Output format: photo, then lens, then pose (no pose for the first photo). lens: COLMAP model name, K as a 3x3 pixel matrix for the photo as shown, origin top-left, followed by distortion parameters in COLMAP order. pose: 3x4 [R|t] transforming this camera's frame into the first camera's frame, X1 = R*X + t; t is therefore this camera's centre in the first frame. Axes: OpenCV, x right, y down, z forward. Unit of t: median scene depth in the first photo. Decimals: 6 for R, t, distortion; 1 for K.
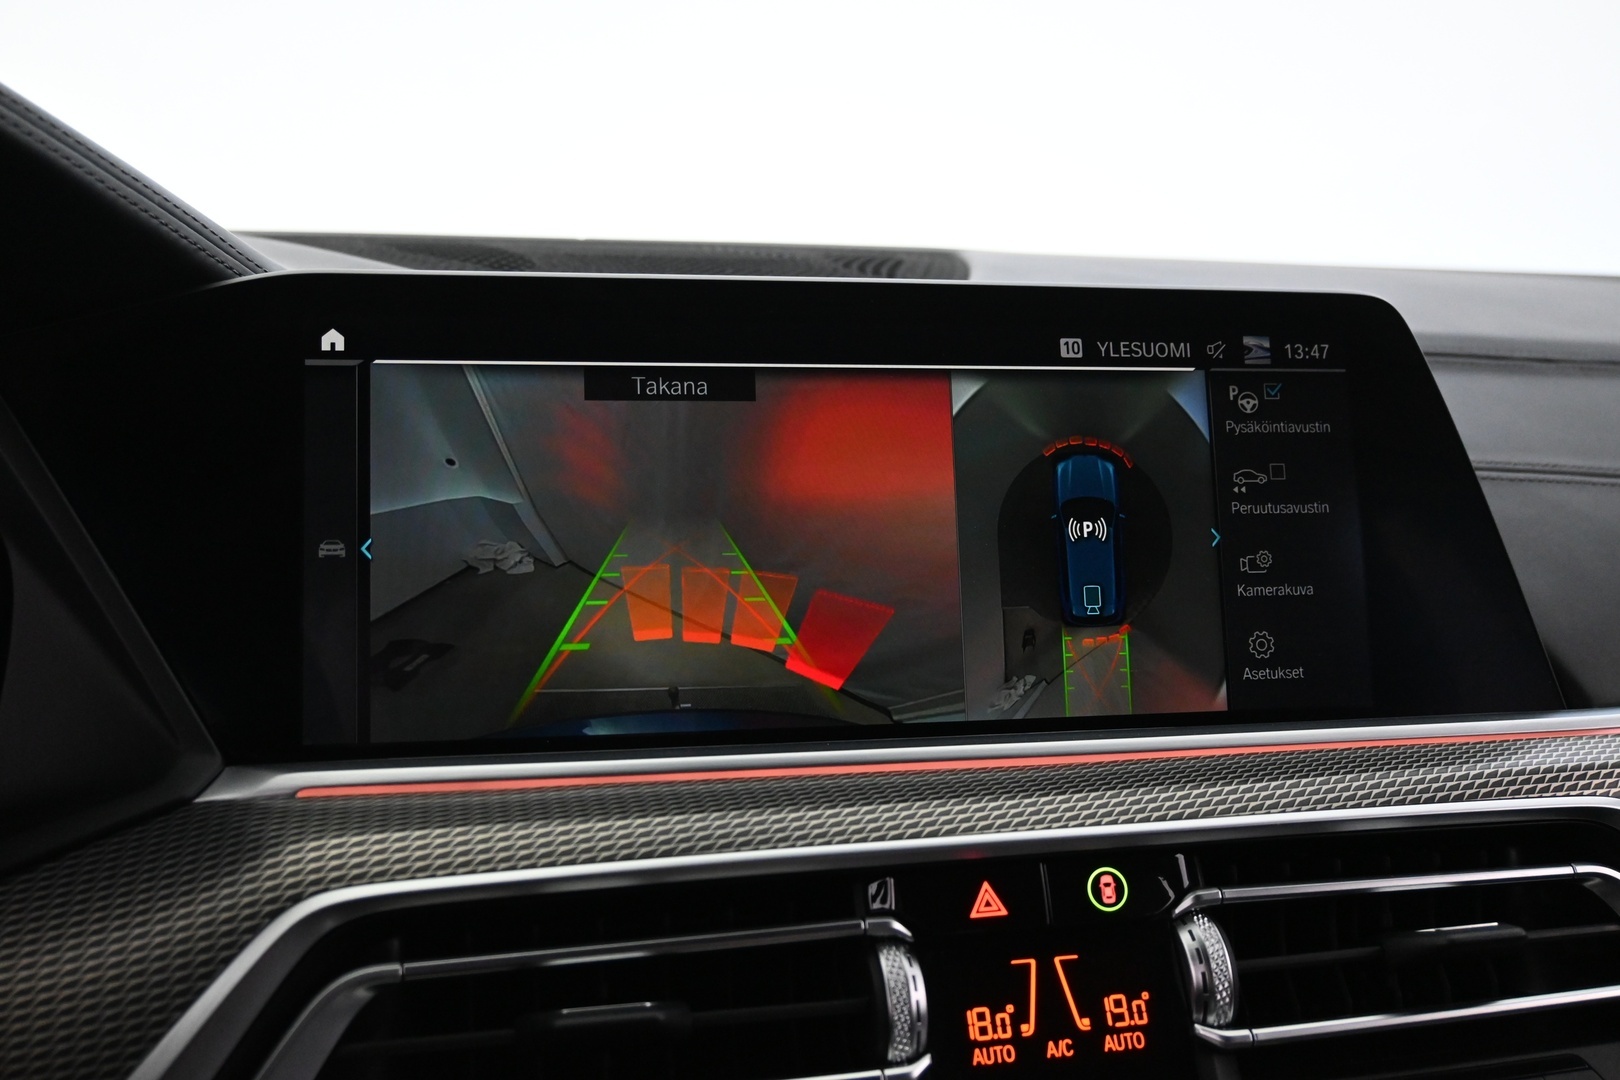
lens RADIAL K [[1462.7, 0, 810.8], [0, 1462.7, 539.0], [0, 0, 1]] dist [-0.004164, 0.004063]
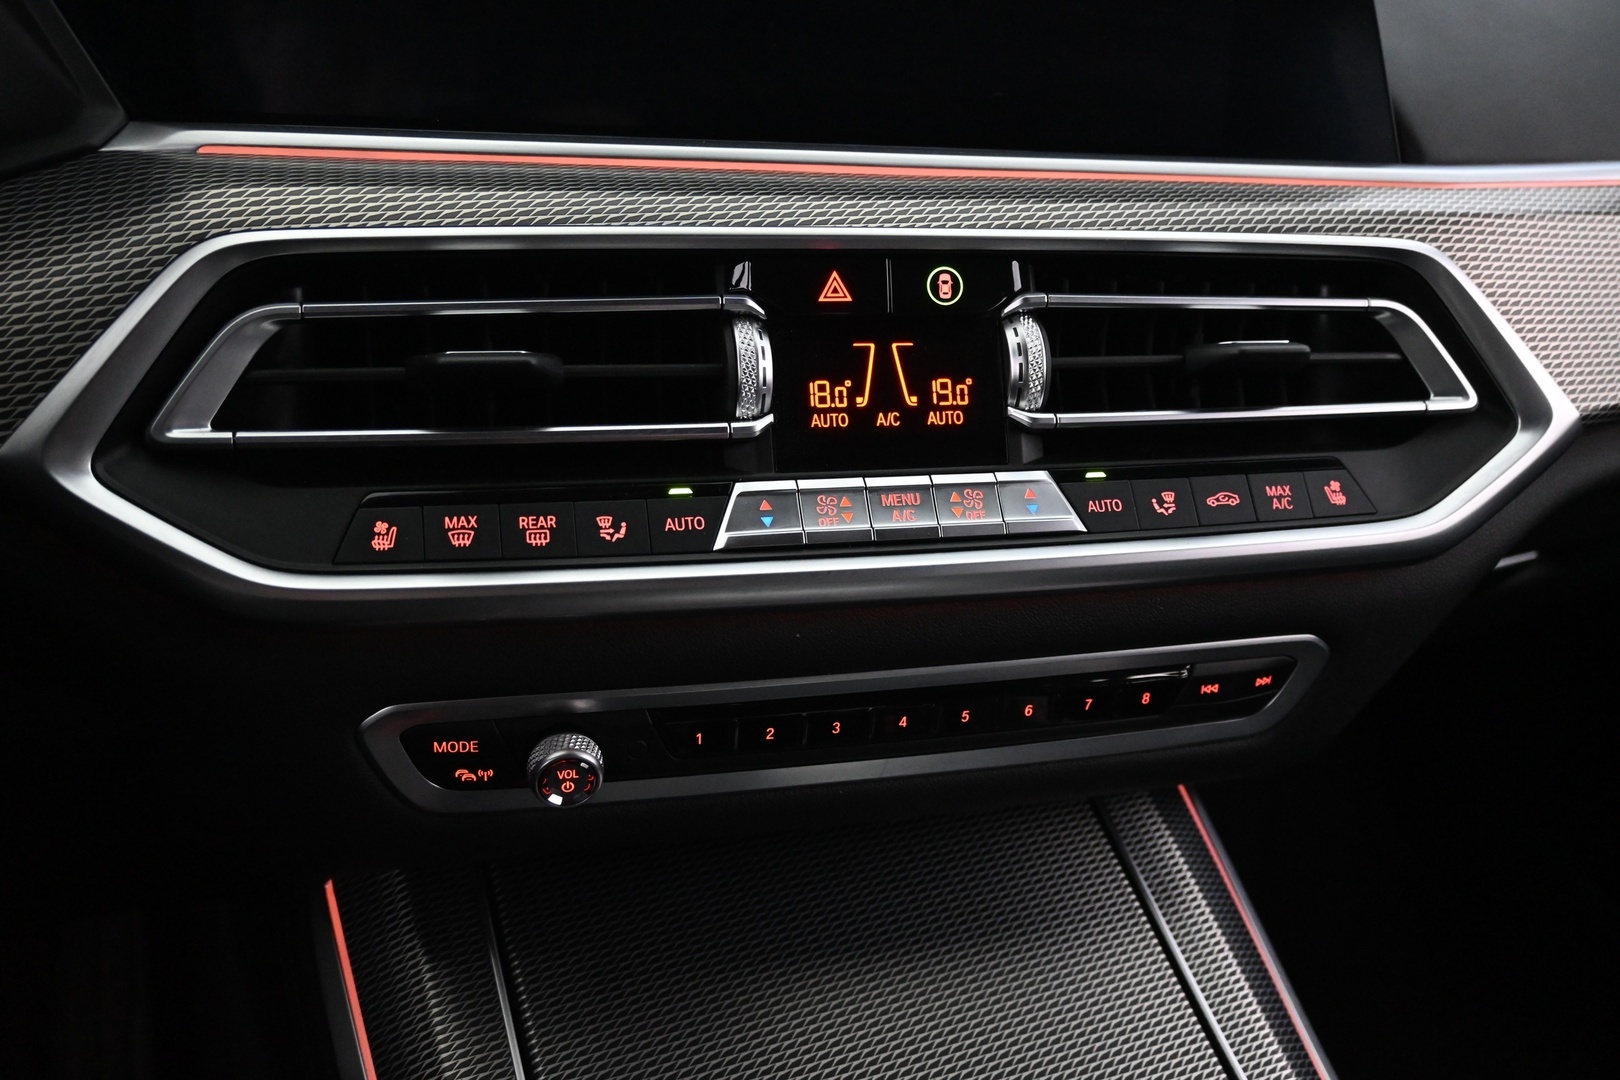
lens RADIAL K [[1434.9, 0, 810.4], [0, 1434.9, 548.9], [0, 0, 1]] dist [-0.004588, -0.003534]
pose [[0.997803, 0.050826, 0.042502, 0.065062], [-0.062213, 0.939379, 0.337191, 0.065883], [-0.022787, -0.339094, 0.940476, -0.094449]]
